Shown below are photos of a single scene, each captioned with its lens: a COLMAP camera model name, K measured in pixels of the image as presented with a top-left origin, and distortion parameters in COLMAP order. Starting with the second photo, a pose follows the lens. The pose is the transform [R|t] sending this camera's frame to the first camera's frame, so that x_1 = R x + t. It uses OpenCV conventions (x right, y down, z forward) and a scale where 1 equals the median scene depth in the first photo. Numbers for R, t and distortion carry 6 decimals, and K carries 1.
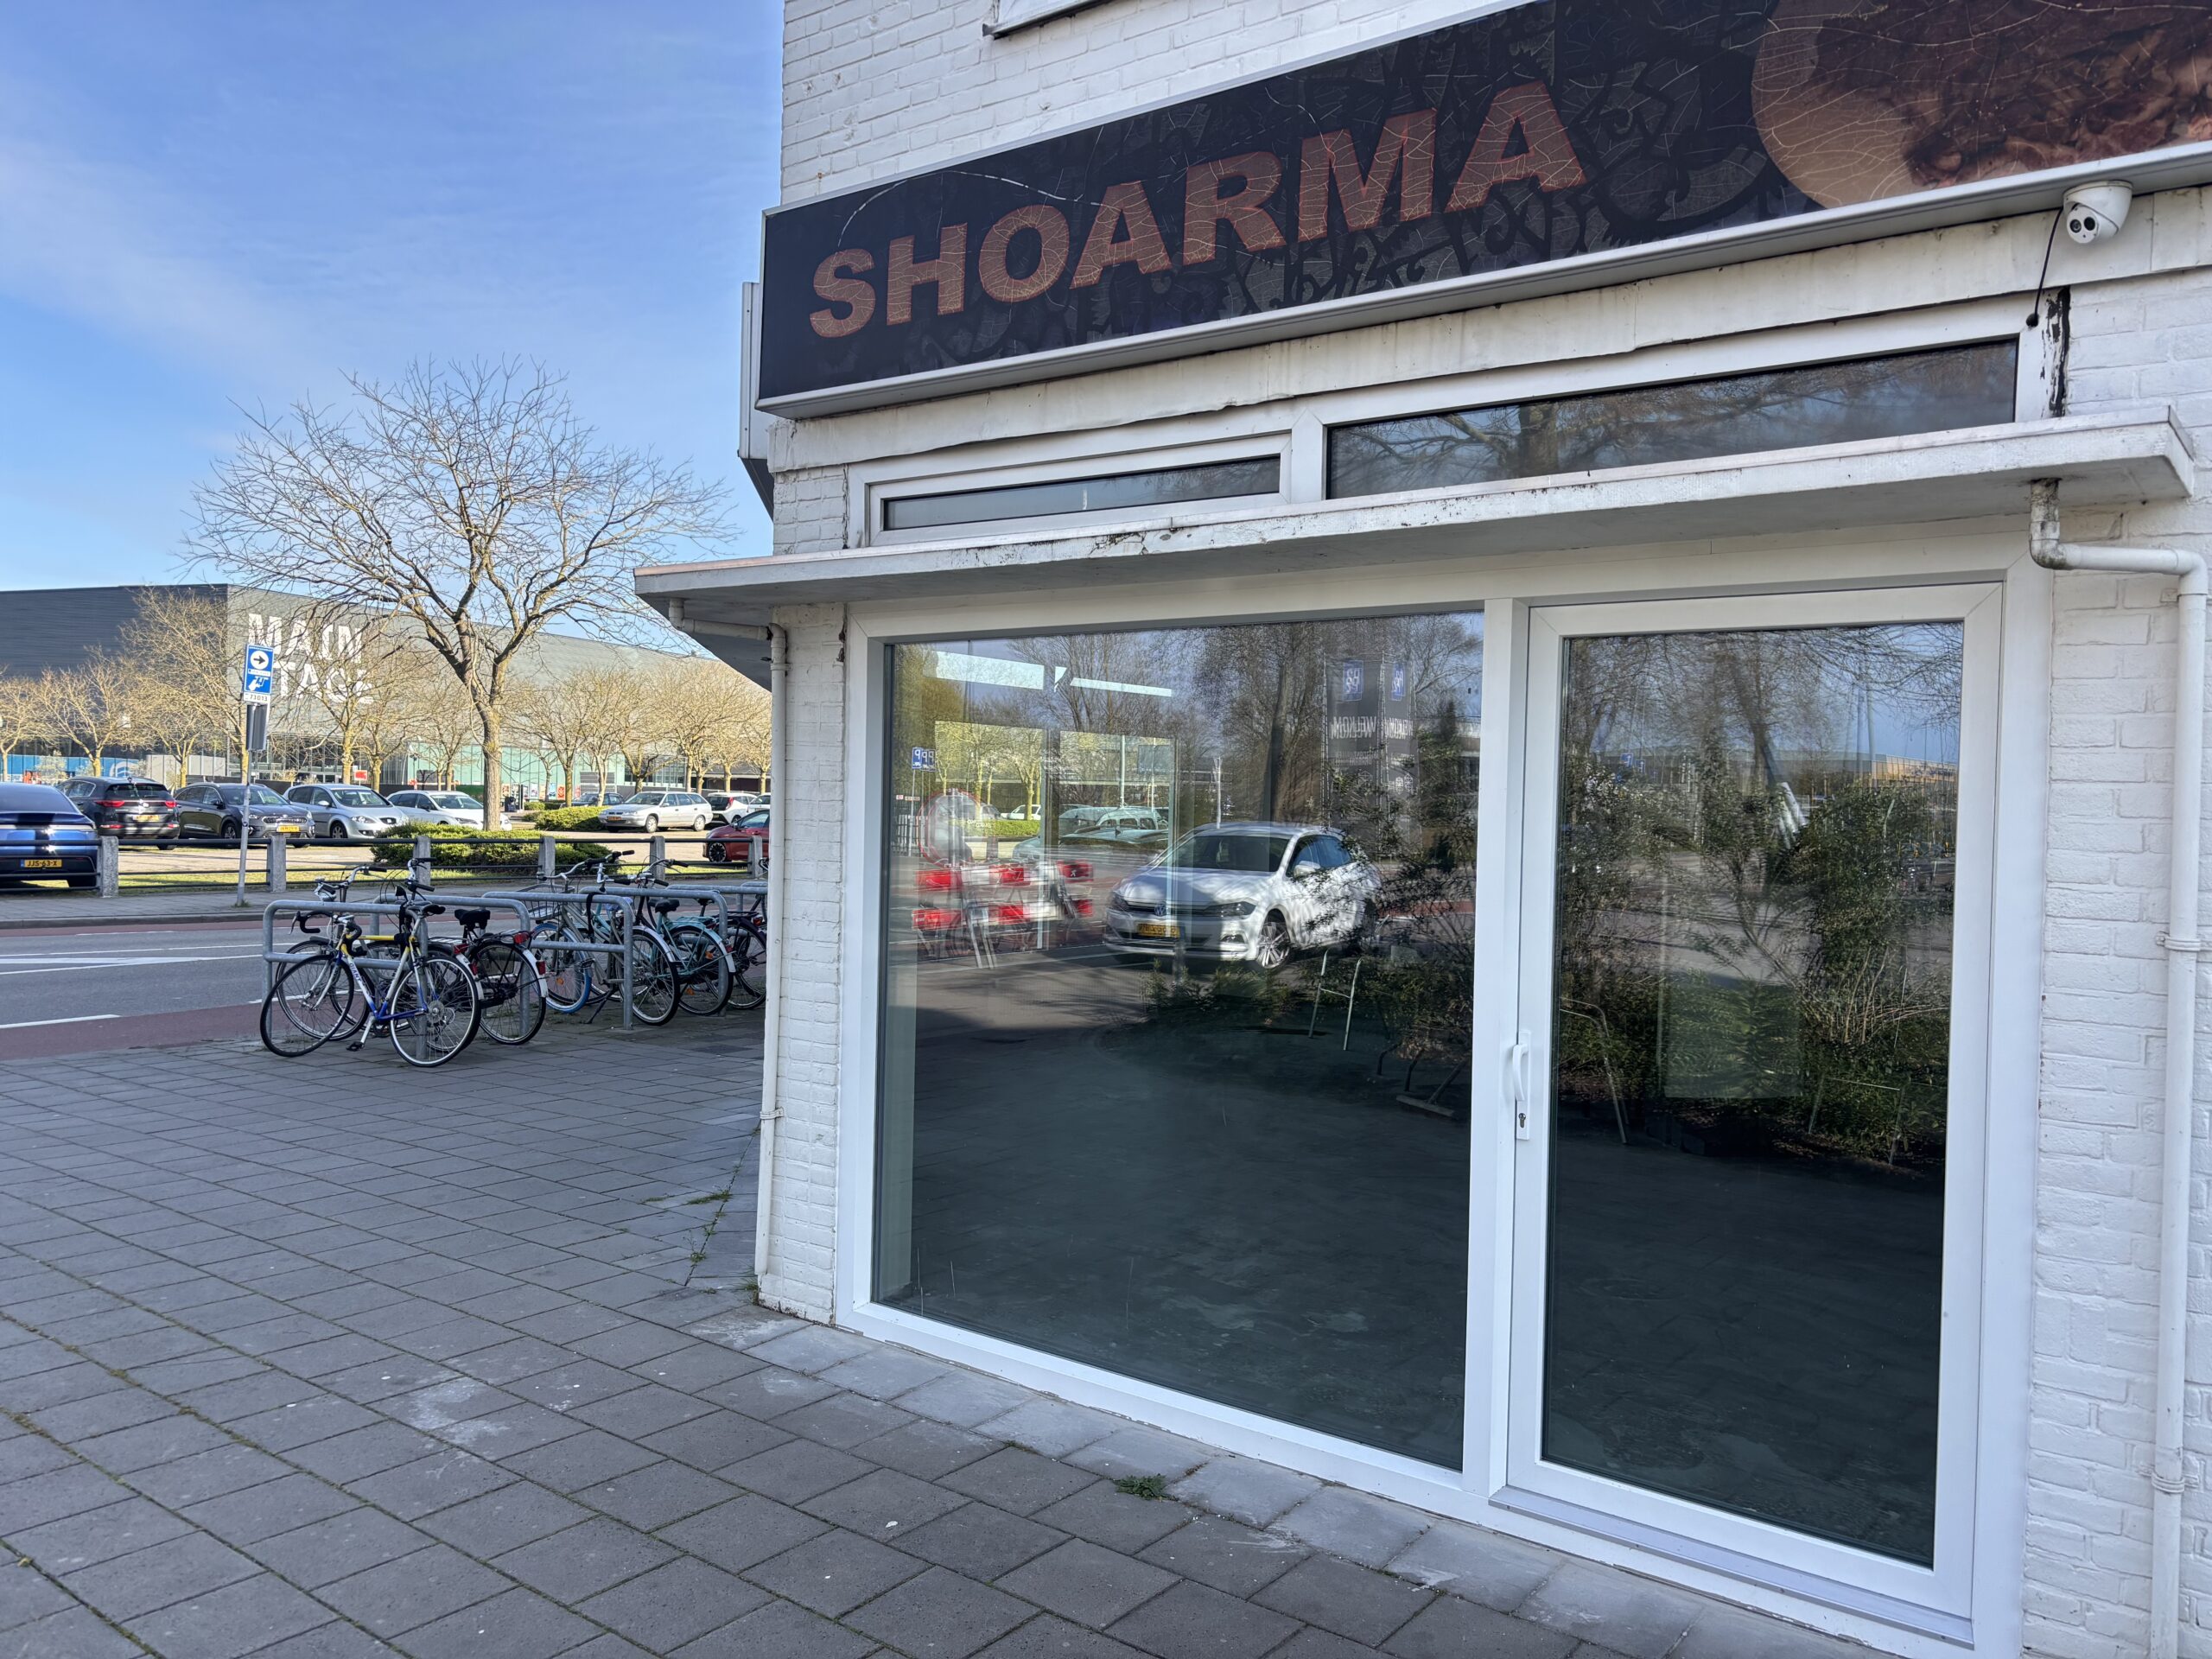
lens RADIAL K [[1657.9, 0, 1097.9], [0, 1657.9, 831.8], [0, 0, 1]] dist [0.069094, -0.079140]
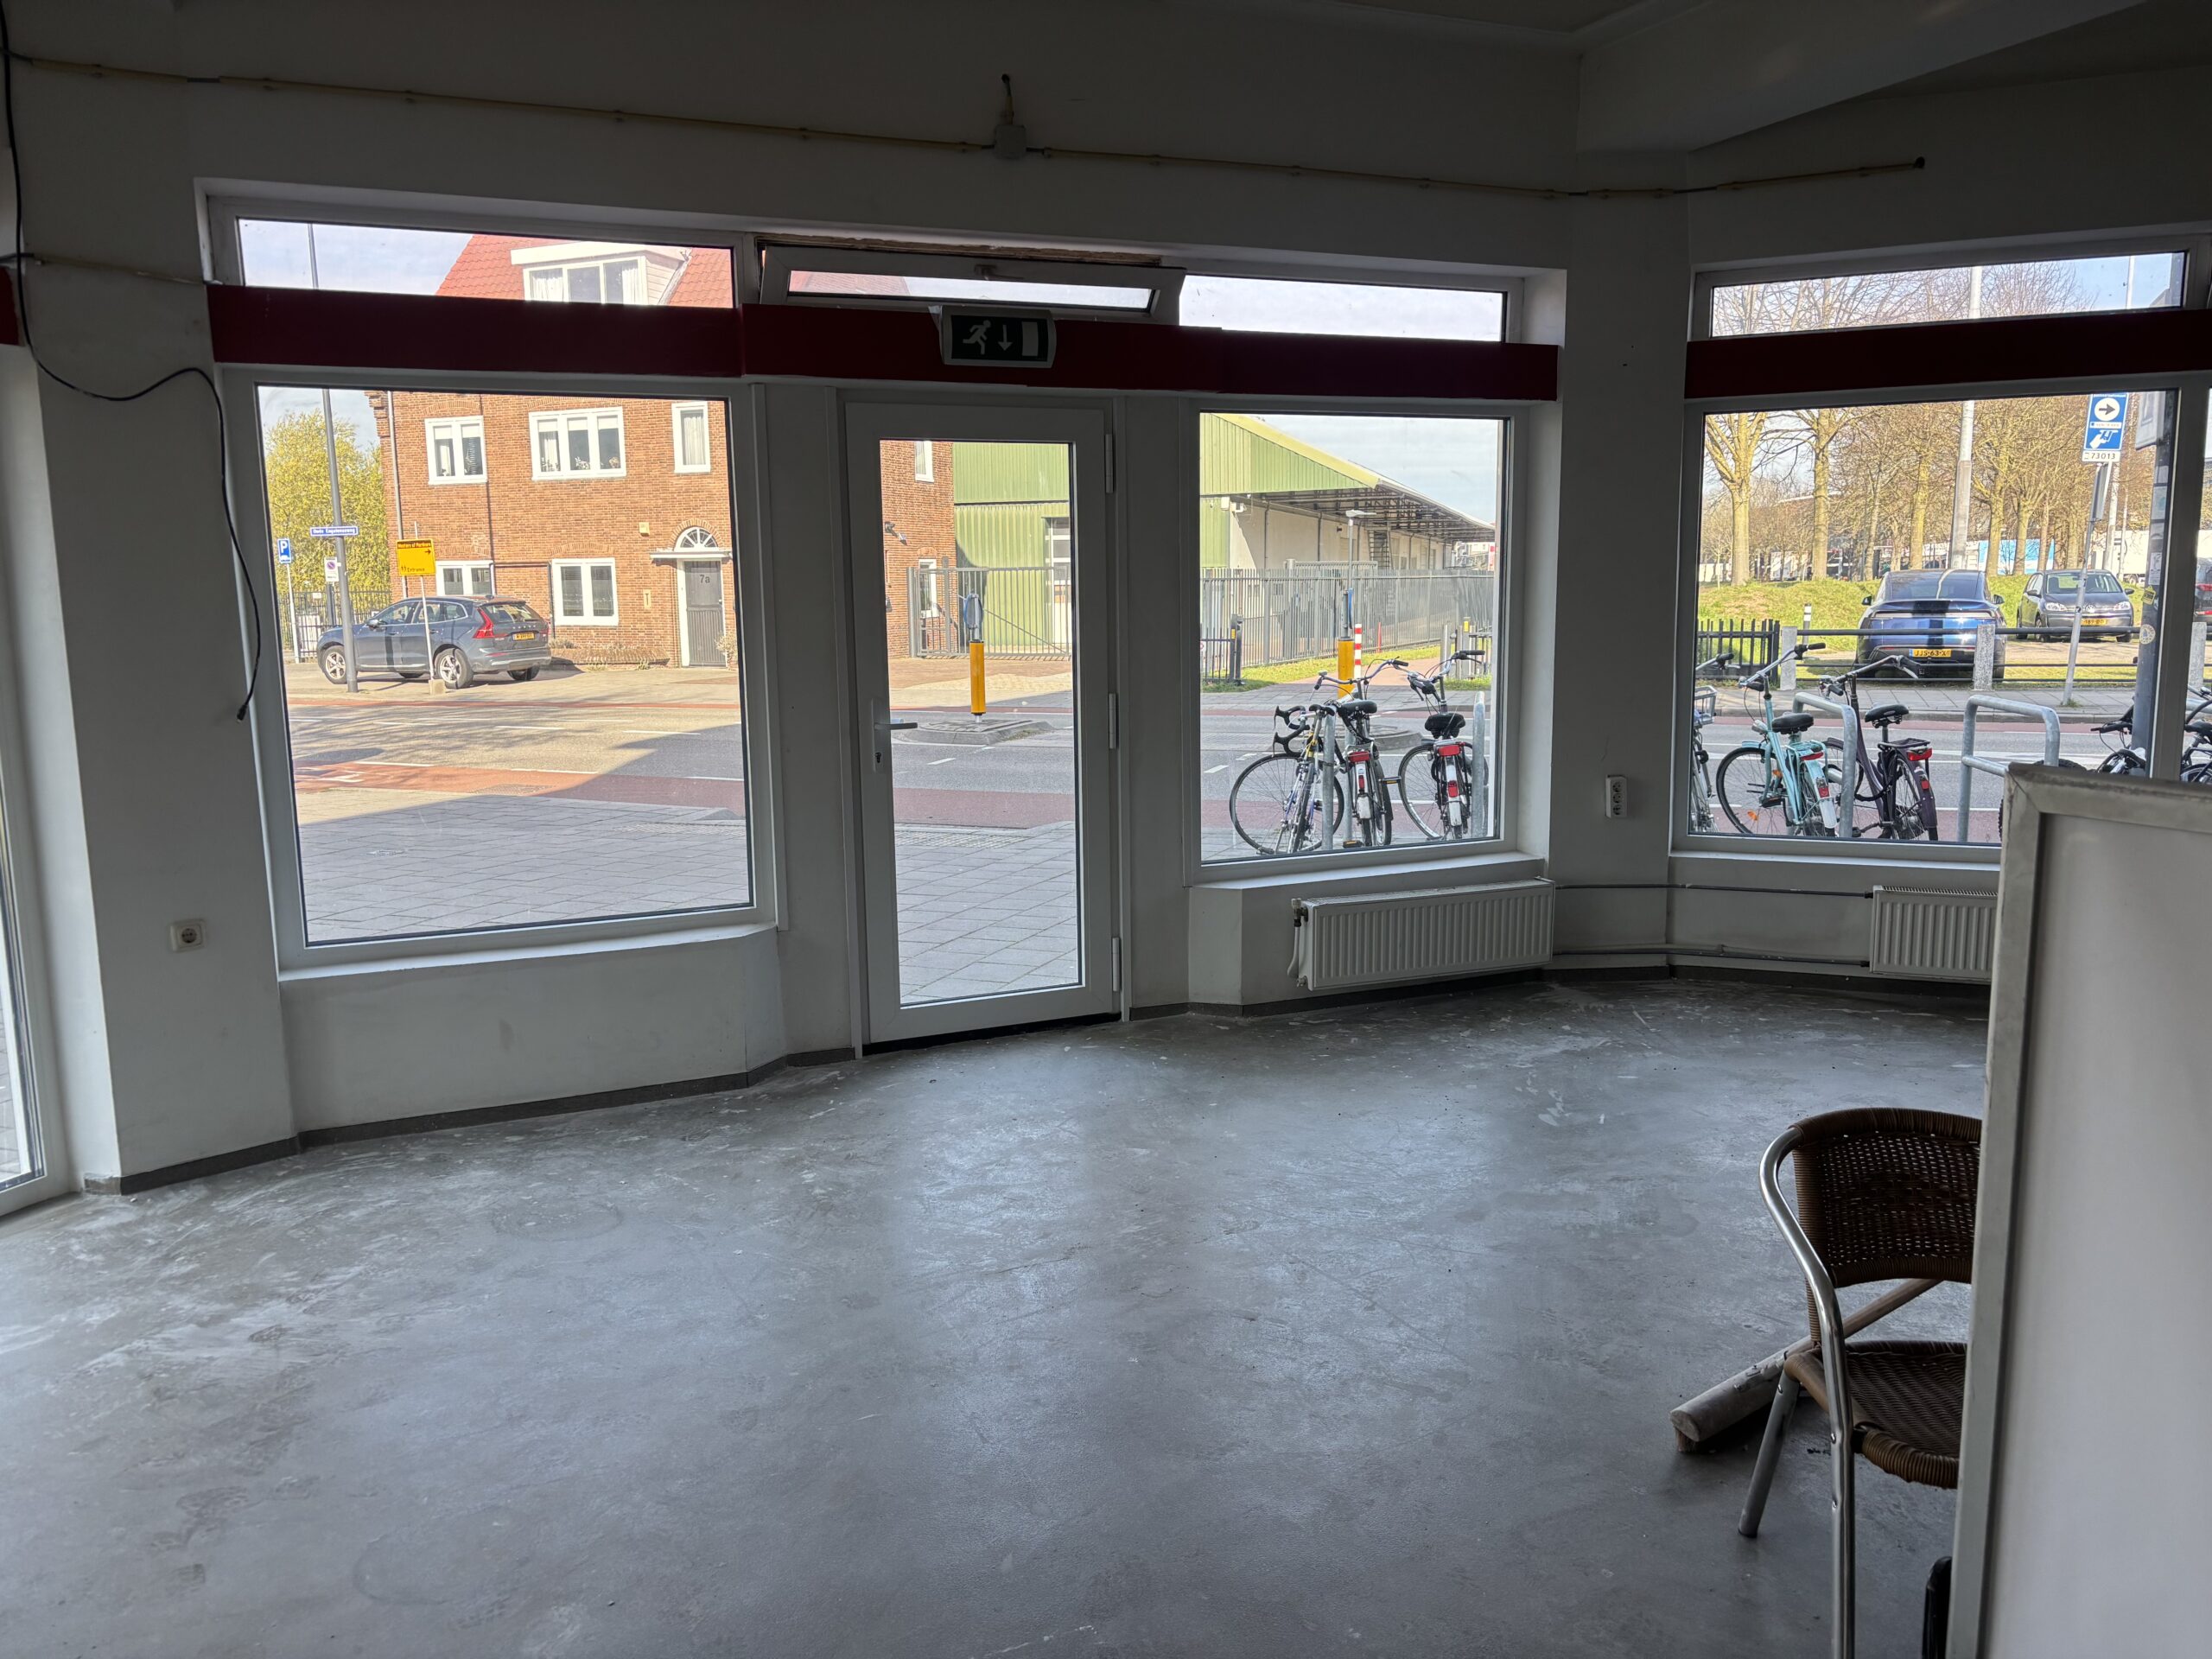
lens RADIAL K [[1657.9, 0, 1097.9], [0, 1657.9, 831.8], [0, 0, 1]] dist [0.069094, -0.079140]
pose [[0.281298, 0.114425, -0.952774, 0.203142], [0.005627, 0.992652, 0.120876, 0.001856], [0.959604, -0.039363, 0.278587, 0.320971]]
